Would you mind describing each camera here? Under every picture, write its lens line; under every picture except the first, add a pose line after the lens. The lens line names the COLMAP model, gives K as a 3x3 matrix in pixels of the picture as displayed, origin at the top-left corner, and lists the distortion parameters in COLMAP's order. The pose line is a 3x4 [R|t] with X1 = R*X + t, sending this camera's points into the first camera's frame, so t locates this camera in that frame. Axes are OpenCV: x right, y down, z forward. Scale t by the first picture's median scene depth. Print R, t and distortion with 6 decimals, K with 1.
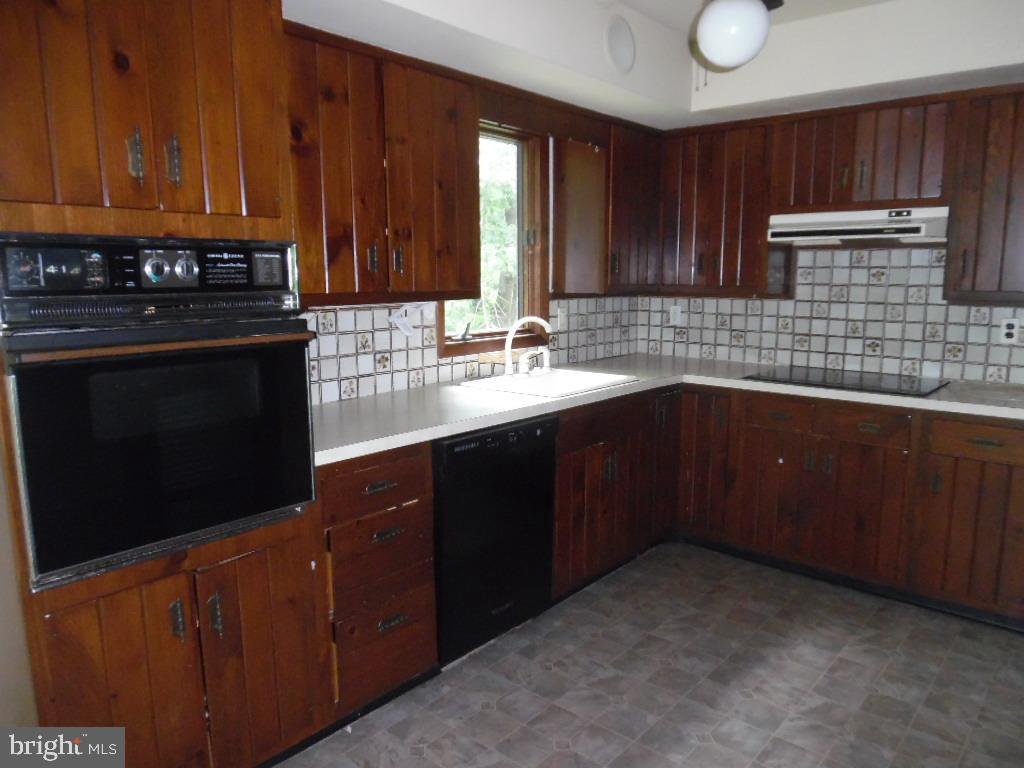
lens RADIAL K [[717.2, 0, 497.7], [0, 717.2, 385.6], [0, 0, 1]] dist [-0.036276, -0.000967]
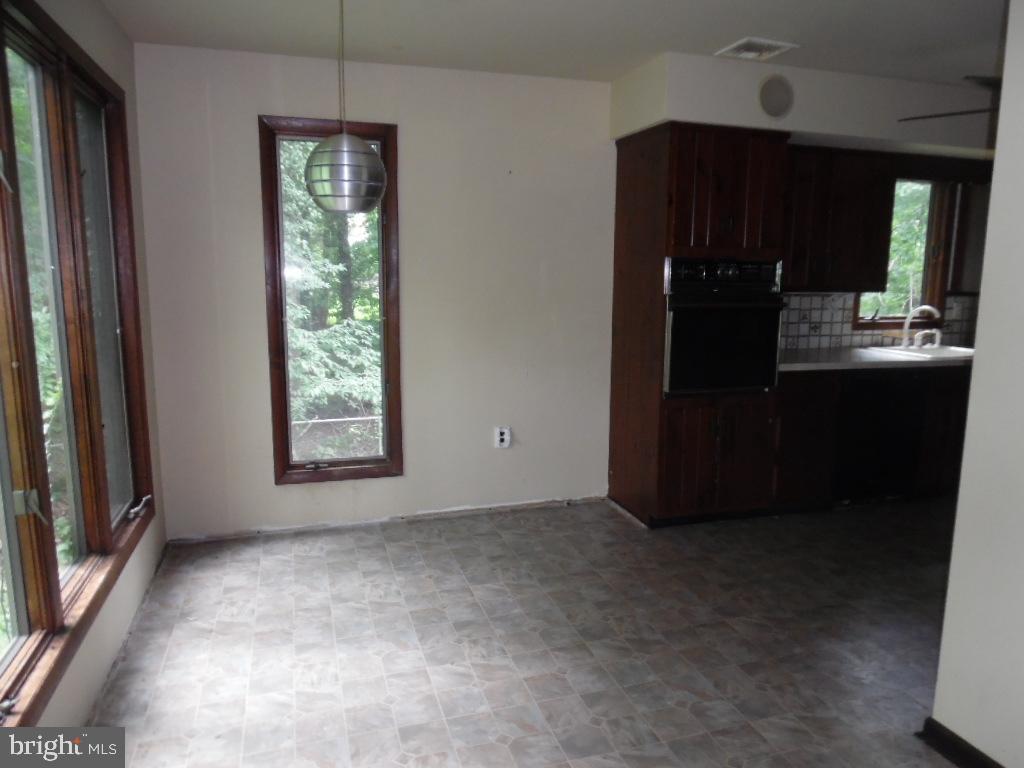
lens RADIAL K [[710.1, 0, 535.1], [0, 710.1, 384.6], [0, 0, 1]] dist [0.026197, -0.000748]
pose [[0.868713, 0.099525, -0.485214, 0.089811], [-0.096512, 0.994841, 0.031266, 0.106645], [0.485823, 0.019668, 0.873836, -0.748470]]
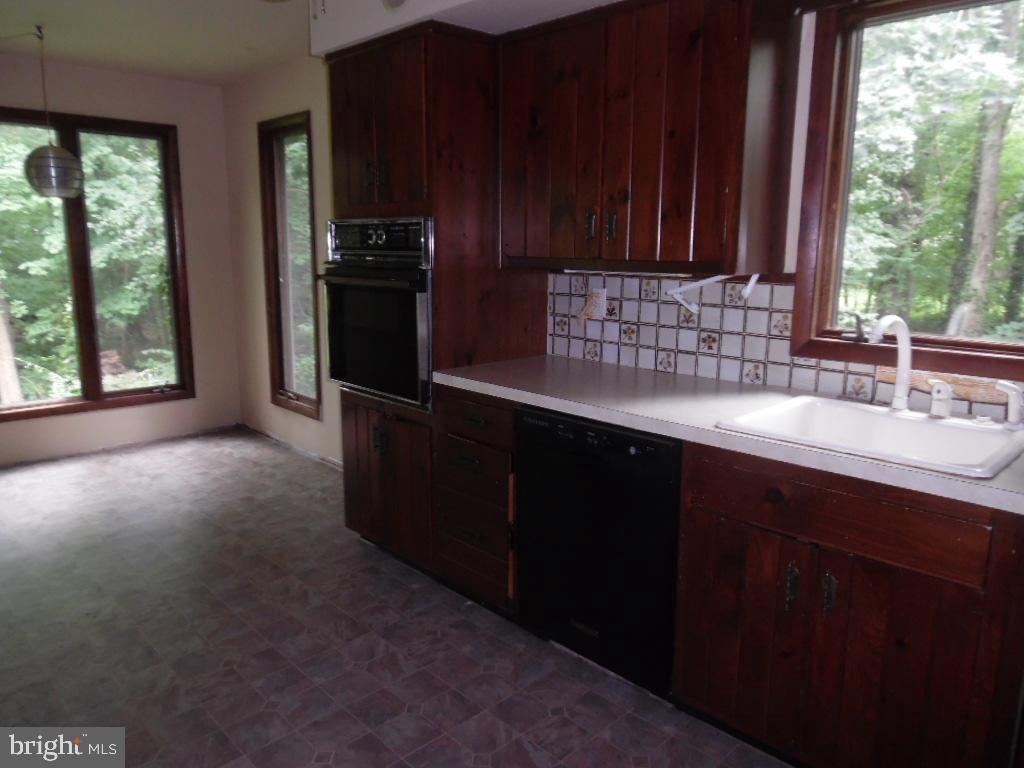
lens RADIAL K [[723.4, 0, 512.0], [0, 723.4, 384.0], [0, 0, 1]] dist [0.003785, -0.001793]
pose [[-0.073566, 0.198197, -0.977398, 0.748351], [-0.155166, 0.965843, 0.207533, -0.132801], [0.985145, 0.166926, -0.040299, 0.824652]]
